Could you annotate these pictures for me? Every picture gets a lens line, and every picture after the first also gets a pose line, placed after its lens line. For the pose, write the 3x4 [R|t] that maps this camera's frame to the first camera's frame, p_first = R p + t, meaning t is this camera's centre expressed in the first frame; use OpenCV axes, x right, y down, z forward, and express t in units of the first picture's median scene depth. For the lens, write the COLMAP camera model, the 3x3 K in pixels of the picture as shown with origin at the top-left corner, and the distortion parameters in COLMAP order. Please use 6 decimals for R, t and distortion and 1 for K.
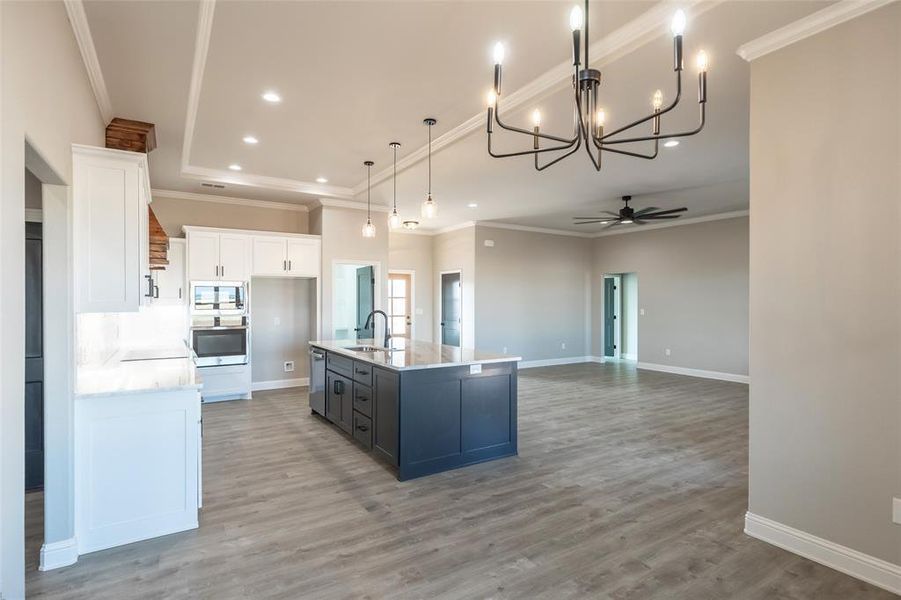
lens RADIAL K [[446.8, 0, 448.0], [0, 446.8, 300.5], [0, 0, 1]] dist [-0.001117, -0.000186]
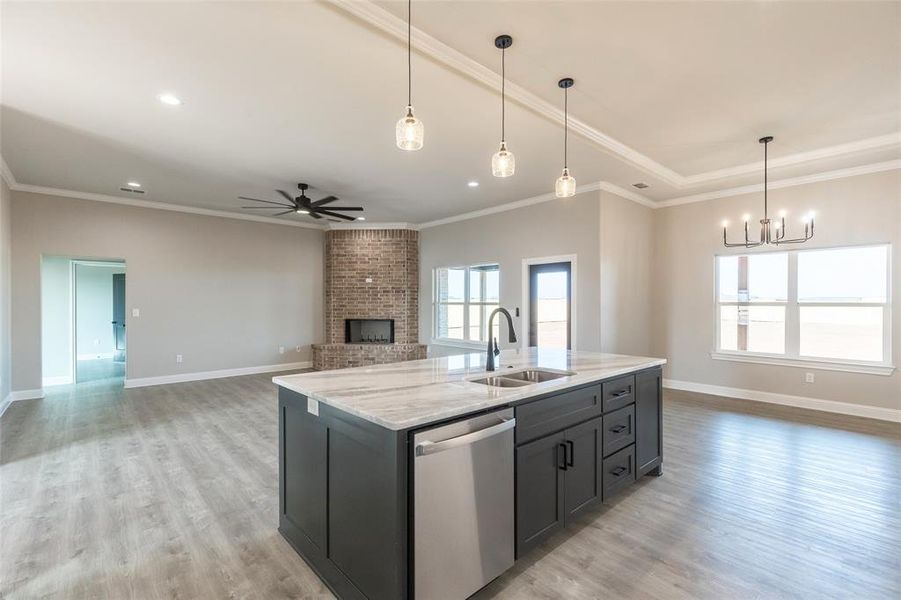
lens RADIAL K [[408.3, 0, 441.0], [0, 408.3, 303.9], [0, 0, 1]] dist [0.000689, 0.000085]
pose [[-0.158563, -0.006374, 0.987328, -0.481700], [0.000815, 0.999978, 0.006587, 0.009594], [-0.987349, 0.001849, -0.158554, 0.845886]]
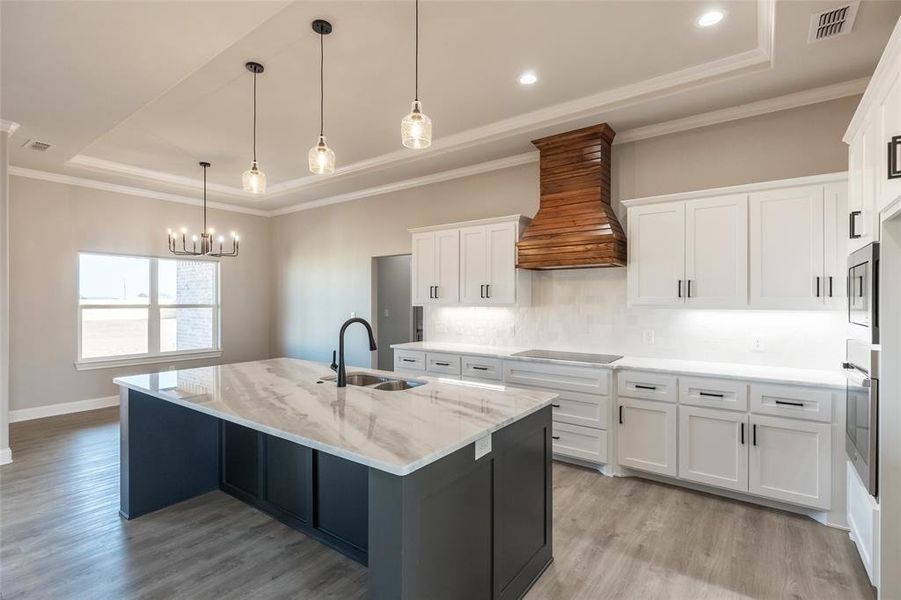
lens RADIAL K [[435.6, 0, 451.3], [0, 435.6, 298.1], [0, 0, 1]] dist [-0.000393, -0.000128]
pose [[-0.930326, -0.005539, -0.366691, -0.048173], [-0.003607, 0.999976, -0.005955, 0.001972], [0.366715, -0.004218, -0.930324, 1.137598]]
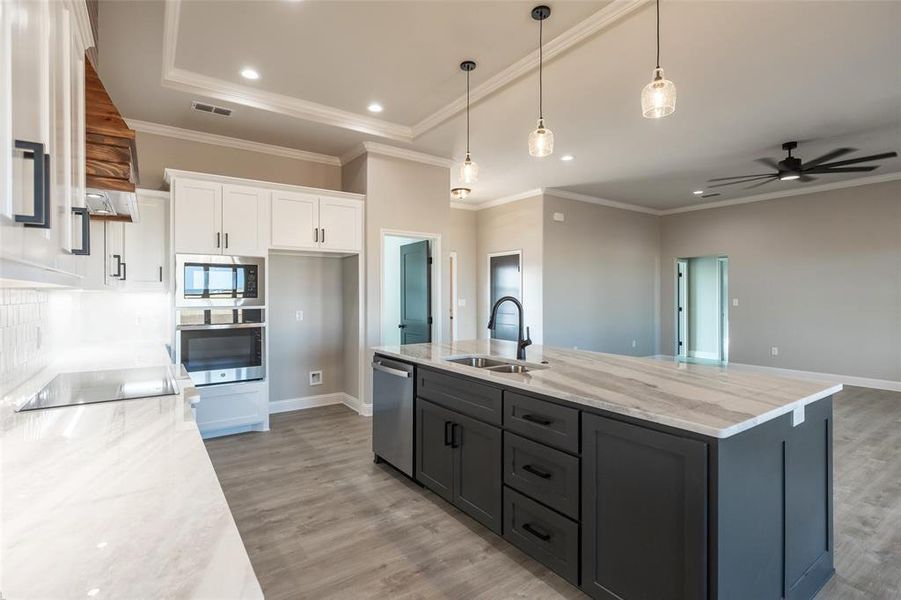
lens RADIAL K [[431.6, 0, 449.5], [0, 431.6, 292.2], [0, 0, 1]] dist [-0.001731, 0.000161]
pose [[0.998827, -0.002034, 0.048374, -0.190968], [0.002274, 0.999985, -0.004909, 0.013830], [-0.048364, 0.005013, 0.998817, 0.320264]]
